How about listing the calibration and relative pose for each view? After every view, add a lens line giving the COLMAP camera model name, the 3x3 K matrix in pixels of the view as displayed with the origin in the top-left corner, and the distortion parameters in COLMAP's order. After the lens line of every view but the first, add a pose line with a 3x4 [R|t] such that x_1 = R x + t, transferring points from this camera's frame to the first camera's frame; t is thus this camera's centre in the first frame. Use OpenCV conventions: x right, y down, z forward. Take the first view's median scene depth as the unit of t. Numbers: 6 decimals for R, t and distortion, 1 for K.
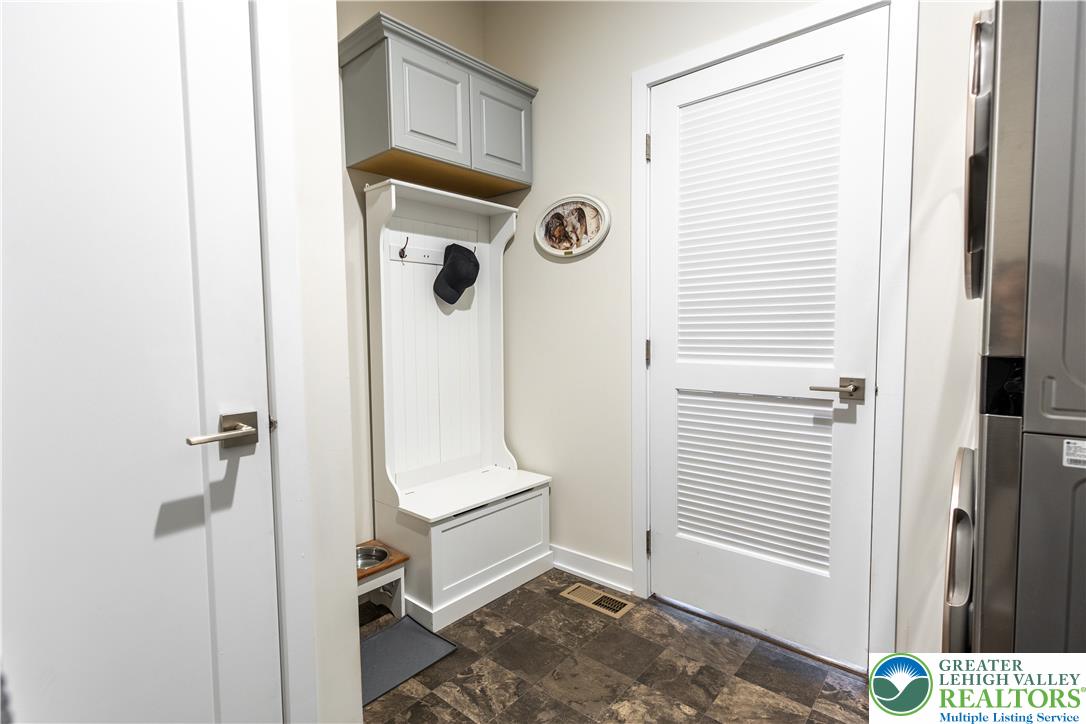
lens RADIAL K [[524.9, 0, 539.4], [0, 524.9, 363.0], [0, 0, 1]] dist [0.002361, 0.002569]
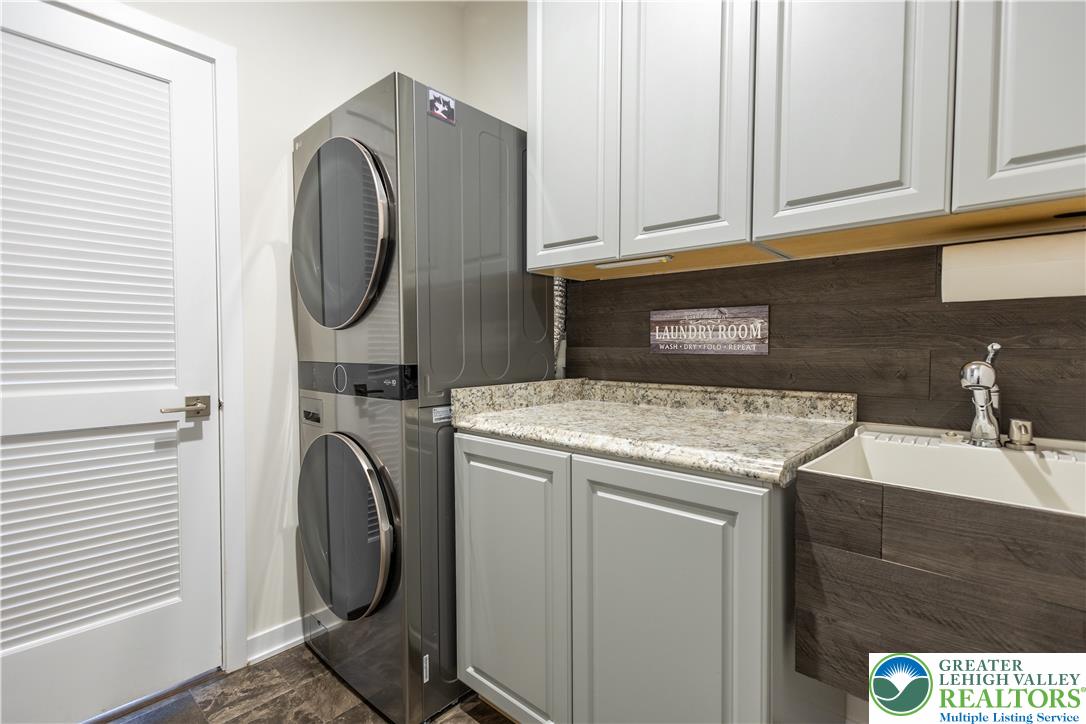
lens RADIAL K [[497.0, 0, 539.3], [0, 497.0, 361.0], [0, 0, 1]] dist [-0.000590, 0.000021]
pose [[0.030774, -0.021493, 0.999295, -0.361495], [0.067179, 0.997553, 0.019387, -0.014454], [-0.997266, 0.066535, 0.032142, 0.282817]]
